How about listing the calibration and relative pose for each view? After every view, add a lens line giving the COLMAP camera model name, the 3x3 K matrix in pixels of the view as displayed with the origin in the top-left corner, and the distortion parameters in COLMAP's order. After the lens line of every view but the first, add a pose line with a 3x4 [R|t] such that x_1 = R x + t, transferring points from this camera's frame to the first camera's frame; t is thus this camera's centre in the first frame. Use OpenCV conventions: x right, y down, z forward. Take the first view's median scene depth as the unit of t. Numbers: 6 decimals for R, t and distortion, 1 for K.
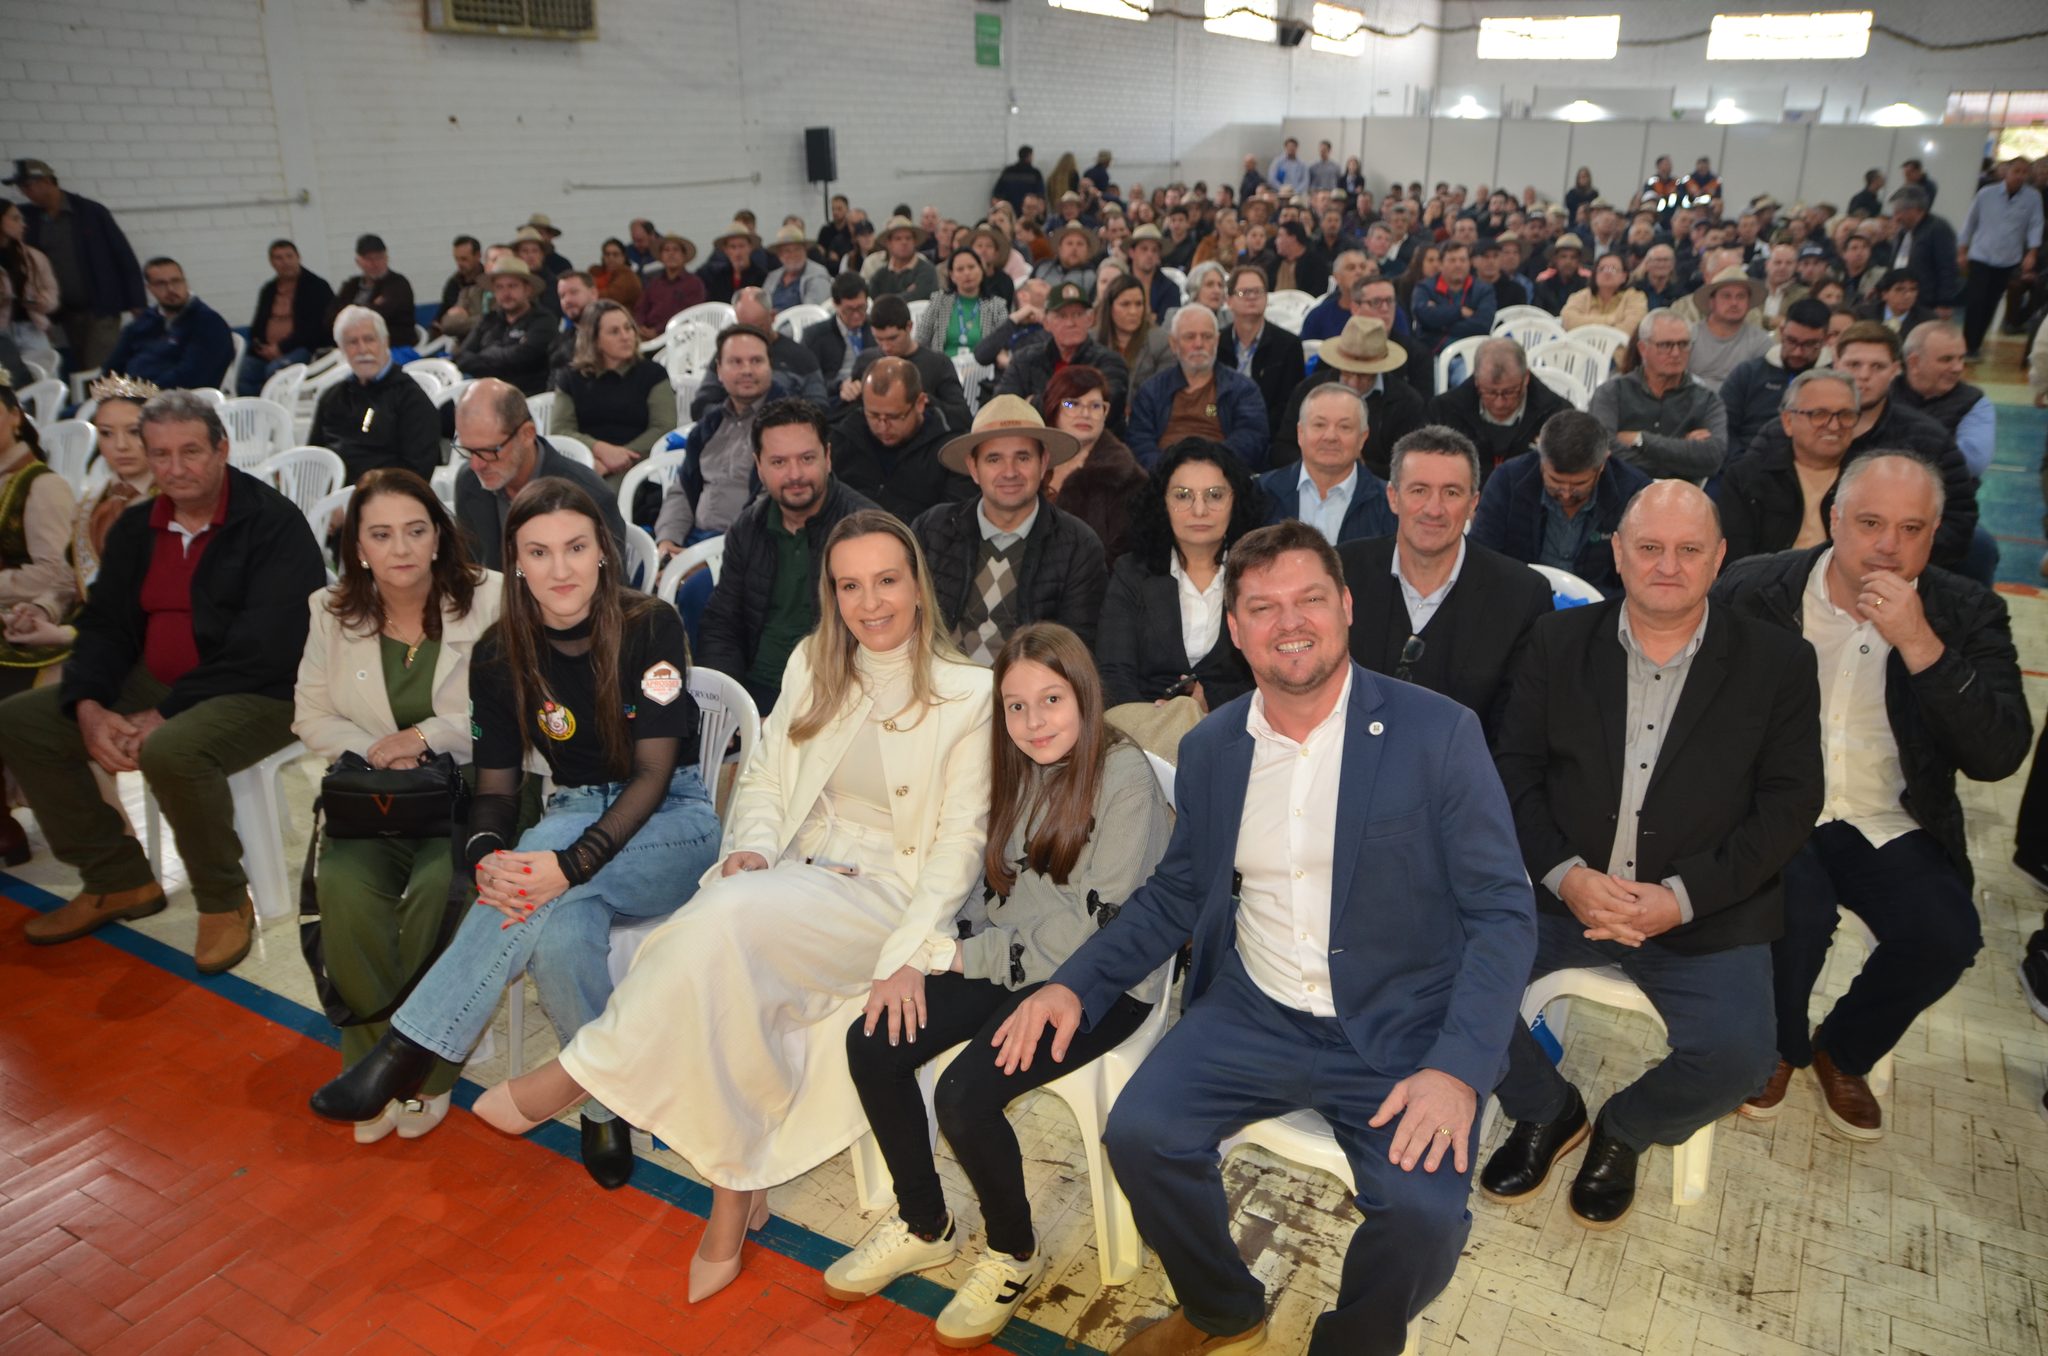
lens RADIAL K [[1492.9, 0, 1046.5], [0, 1492.9, 646.4], [0, 0, 1]] dist [-0.108514, 0.092572]
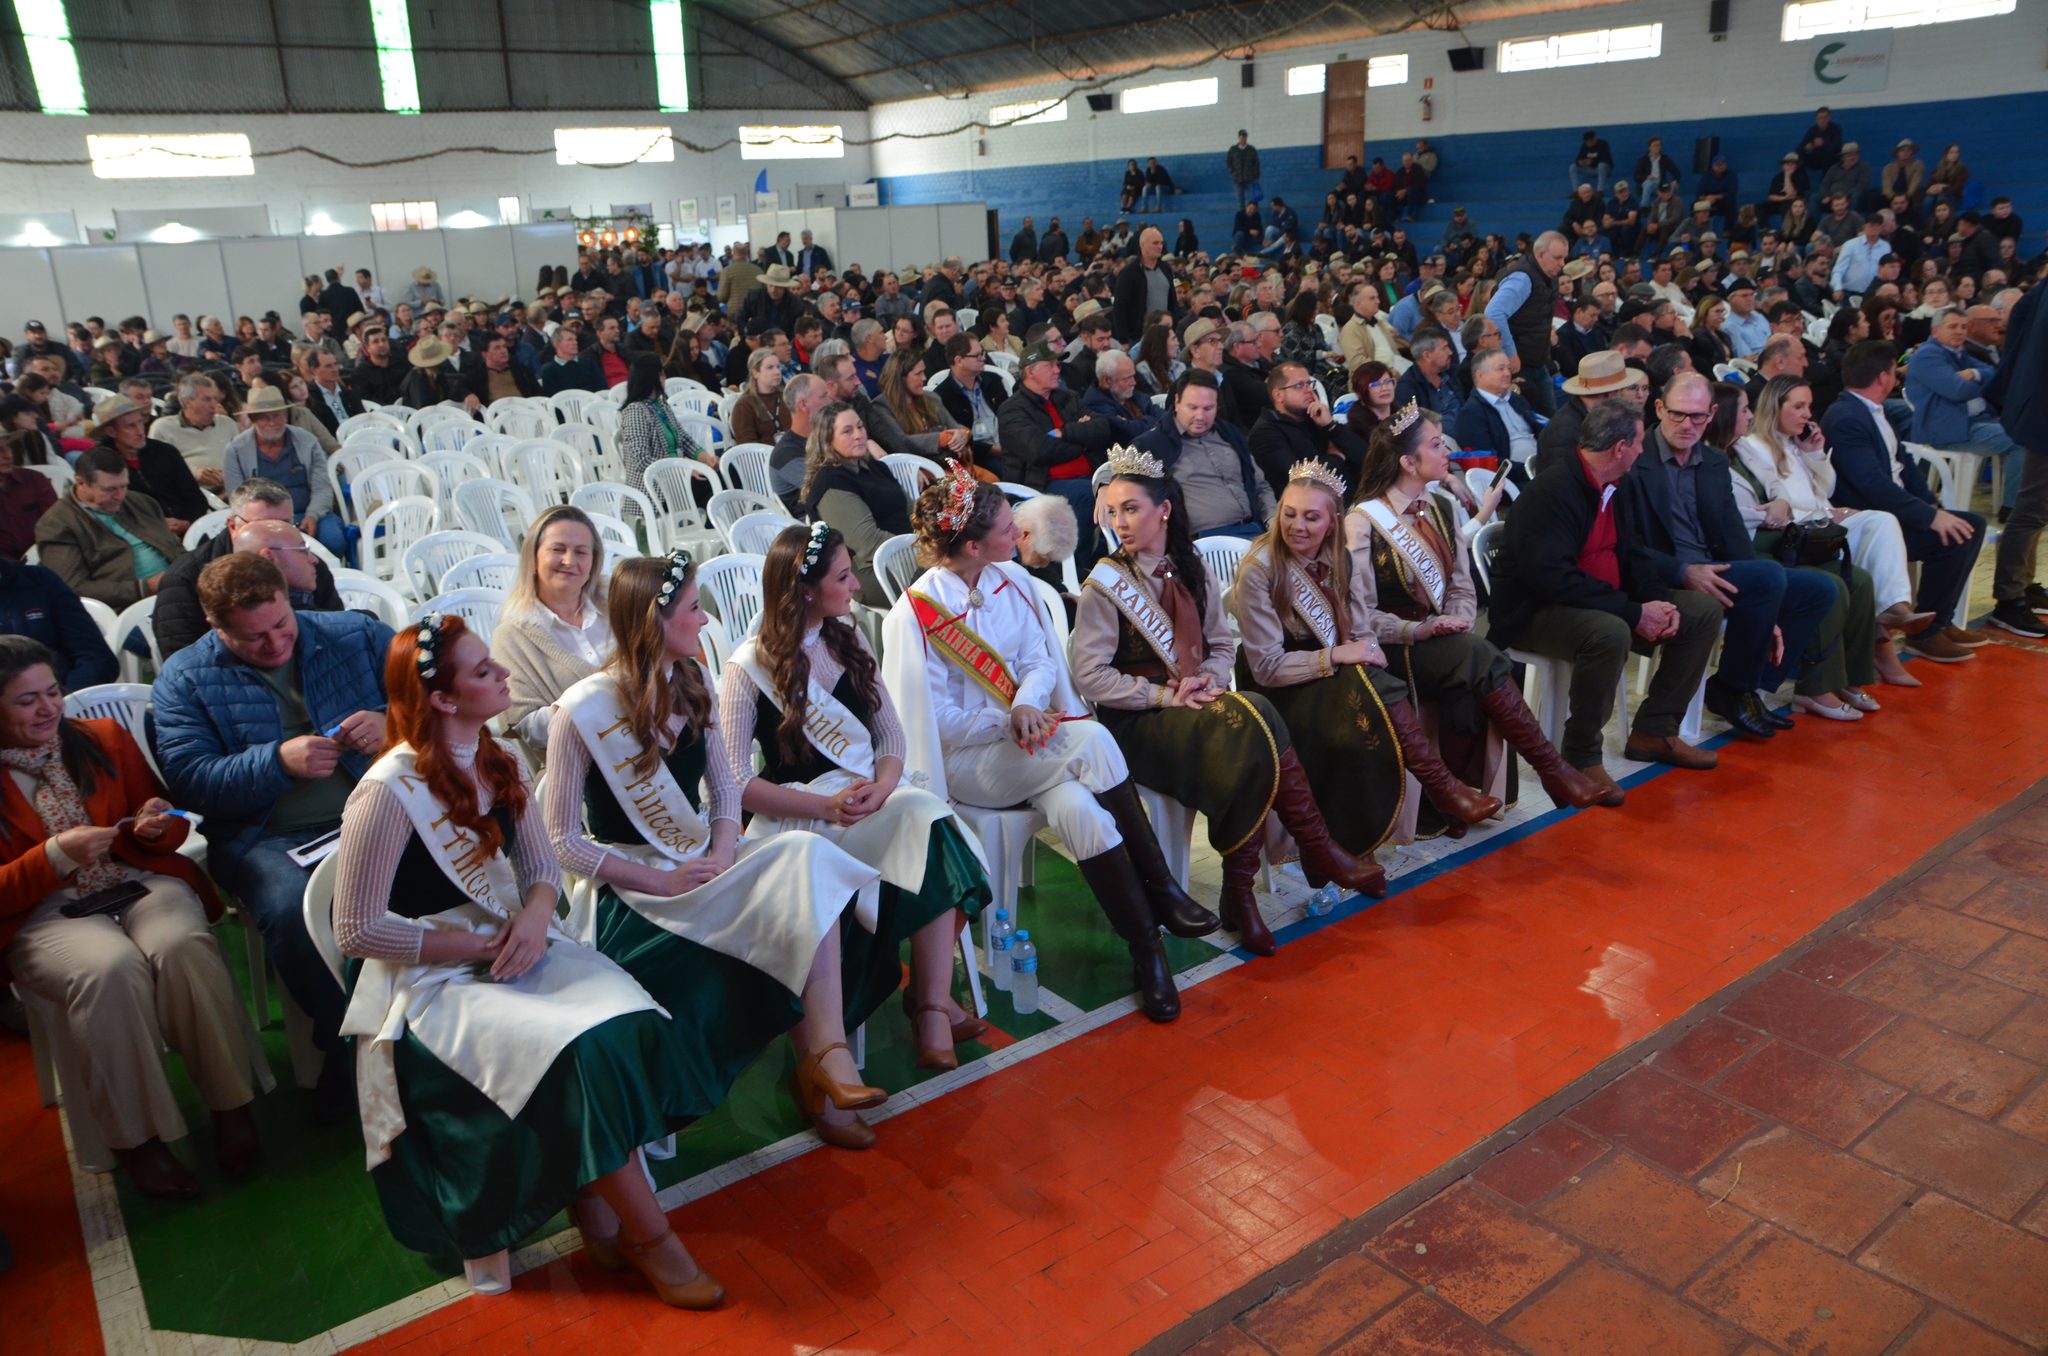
lens RADIAL K [[1487.3, 0, 1017.9], [0, 1487.3, 674.6], [0, 0, 1]] dist [-0.117237, 0.097438]
pose [[0.411409, -0.293427, 0.862927, -2.135245], [0.339233, 0.928039, 0.153834, -0.332575], [-0.845969, 0.229445, 0.481344, 0.849399]]
